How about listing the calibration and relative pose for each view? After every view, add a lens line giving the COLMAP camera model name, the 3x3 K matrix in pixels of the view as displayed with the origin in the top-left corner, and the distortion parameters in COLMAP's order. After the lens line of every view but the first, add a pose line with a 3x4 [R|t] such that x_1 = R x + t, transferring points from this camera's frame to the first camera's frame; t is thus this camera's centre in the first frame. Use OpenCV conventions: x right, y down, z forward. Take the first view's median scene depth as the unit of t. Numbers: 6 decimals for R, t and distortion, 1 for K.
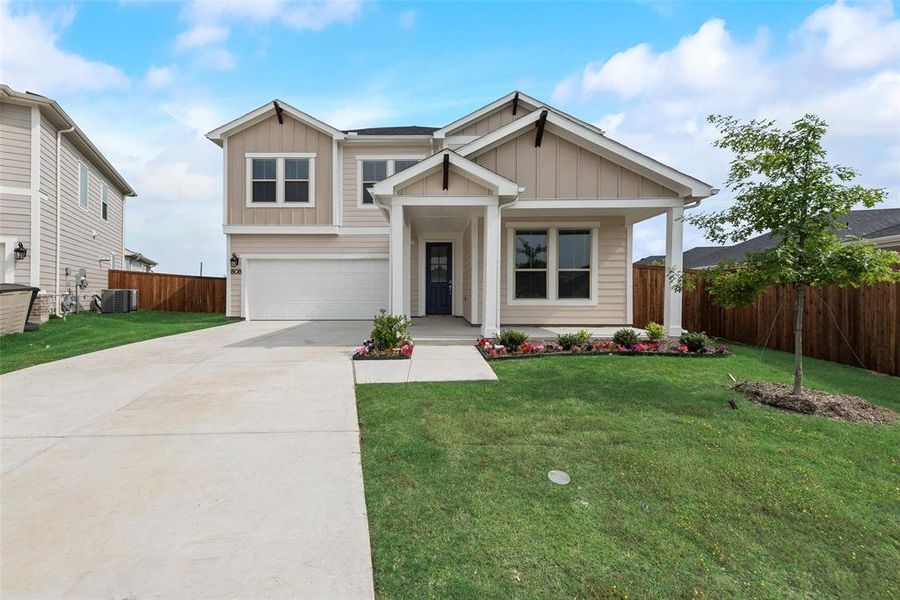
lens RADIAL K [[351.9, 0, 440.1], [0, 351.9, 299.6], [0, 0, 1]] dist [0.009565, -0.000704]
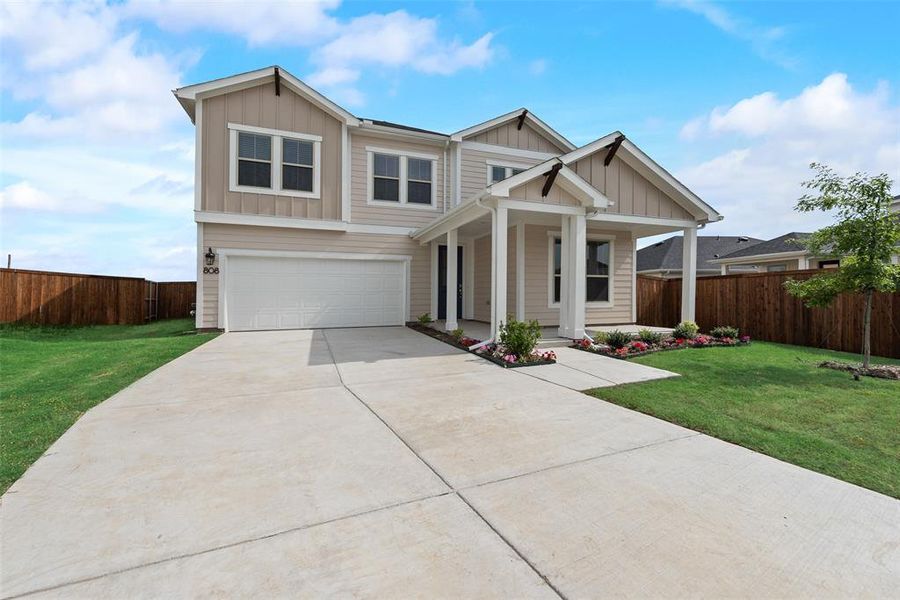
lens RADIAL K [[351.9, 0, 444.3], [0, 351.9, 297.3], [0, 0, 1]] dist [0.009565, -0.000704]
pose [[0.937207, -0.004278, 0.348748, -0.373796], [0.009940, 0.999846, -0.014448, -0.003735], [-0.348633, 0.017008, 0.937105, 0.085585]]
